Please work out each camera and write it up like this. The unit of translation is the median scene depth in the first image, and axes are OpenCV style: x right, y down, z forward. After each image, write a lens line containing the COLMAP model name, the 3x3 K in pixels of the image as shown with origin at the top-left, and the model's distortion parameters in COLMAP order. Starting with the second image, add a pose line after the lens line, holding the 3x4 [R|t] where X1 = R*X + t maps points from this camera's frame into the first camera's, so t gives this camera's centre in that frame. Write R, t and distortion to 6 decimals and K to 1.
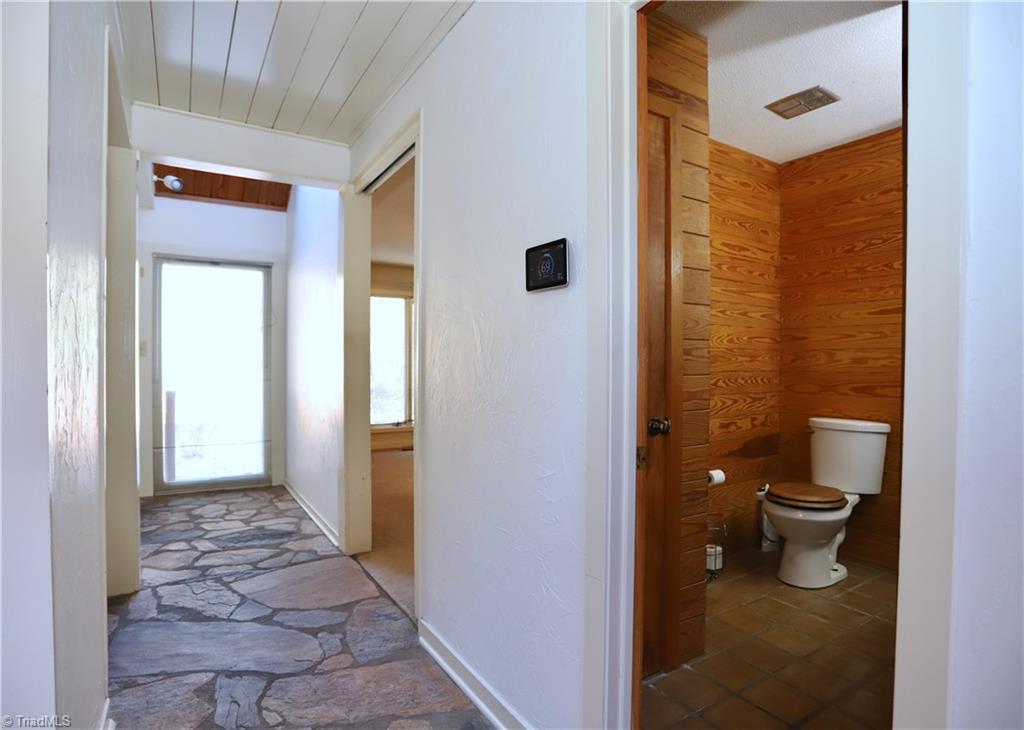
lens RADIAL K [[514.7, 0, 512.0], [0, 514.7, 365.0], [0, 0, 1]] dist [-0.067769, 0.032563]
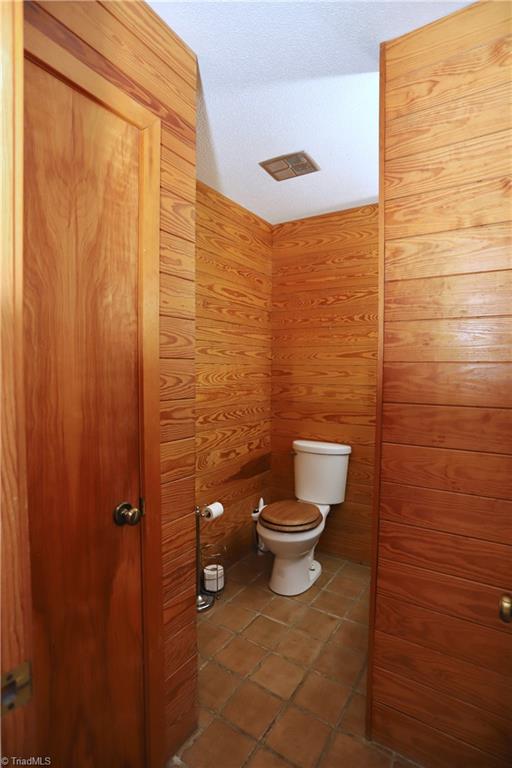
lens RADIAL K [[378.1, 0, 256.0], [0, 378.1, 384.0], [0, 0, 1]] dist [-0.062048, 0.025090]
pose [[0.906447, -0.015054, 0.422051, 0.136767], [0.000733, 0.999419, 0.034073, -0.063381], [-0.422319, -0.030576, 0.905931, 0.235608]]
